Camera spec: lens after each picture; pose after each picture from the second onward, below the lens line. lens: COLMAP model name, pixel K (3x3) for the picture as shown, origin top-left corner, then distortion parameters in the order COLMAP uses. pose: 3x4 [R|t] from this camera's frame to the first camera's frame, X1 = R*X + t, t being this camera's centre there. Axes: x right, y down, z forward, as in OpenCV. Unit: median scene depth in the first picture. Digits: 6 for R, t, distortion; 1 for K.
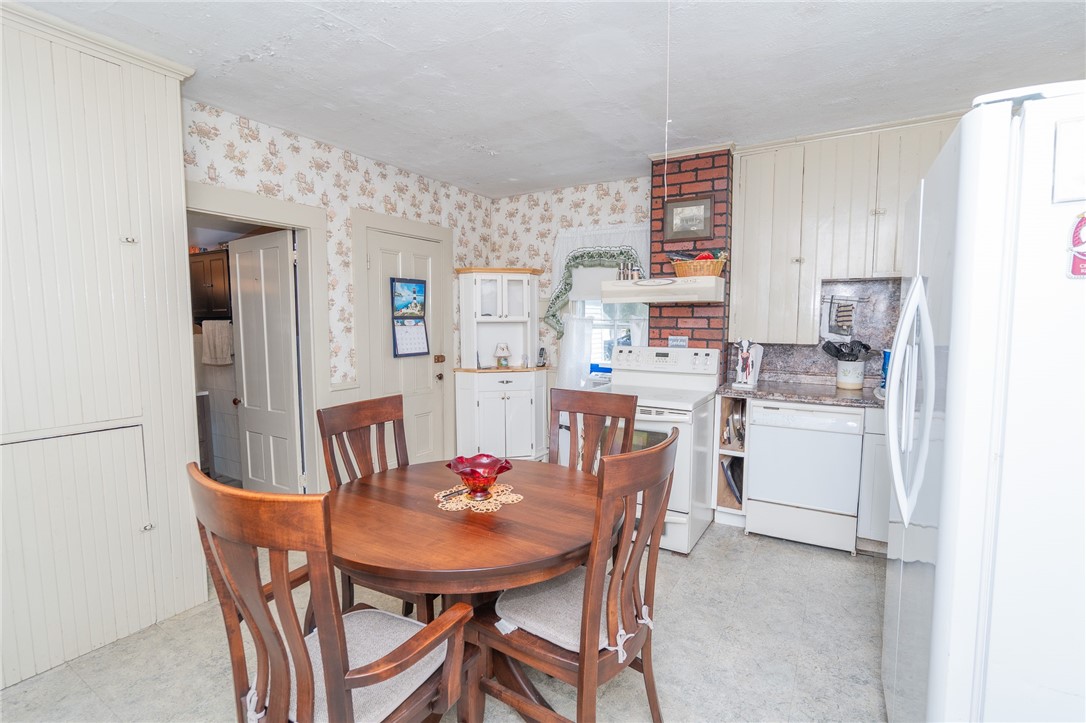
lens RADIAL K [[508.5, 0, 547.4], [0, 508.5, 360.4], [0, 0, 1]] dist [-0.014681, 0.001188]
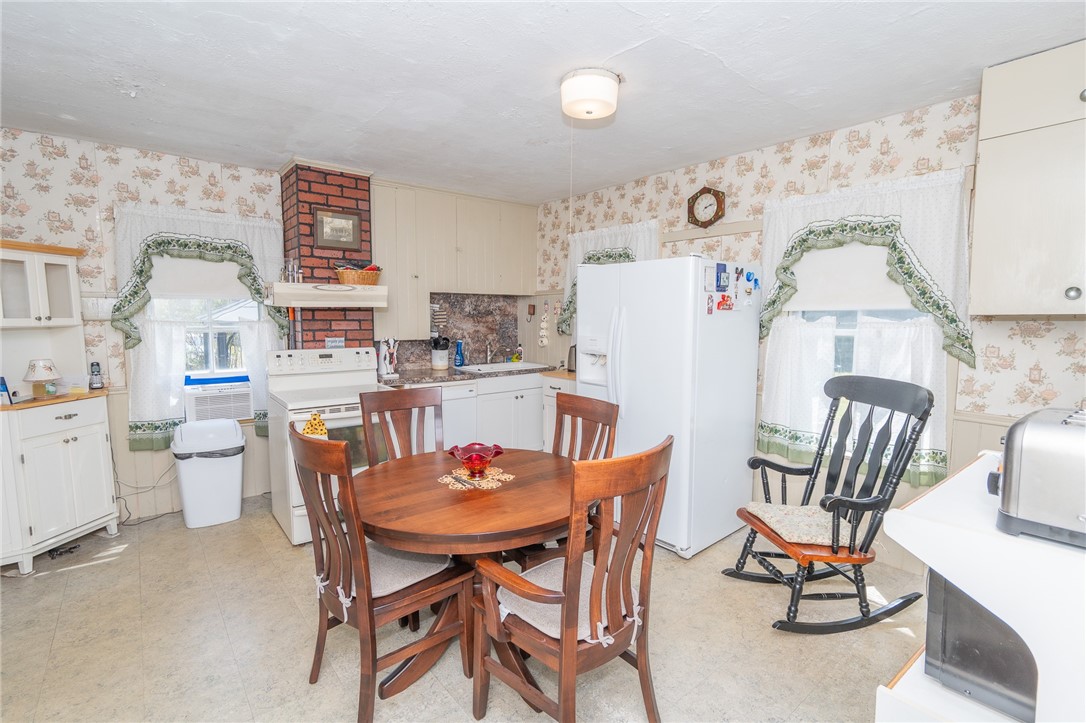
lens RADIAL K [[508.5, 0, 549.2], [0, 508.5, 361.1], [0, 0, 1]] dist [-0.014681, 0.001188]
pose [[0.323362, -0.083175, 0.942613, -0.606638], [0.070346, 0.995486, 0.063708, -0.034763], [-0.943657, 0.045709, 0.327753, 0.223168]]
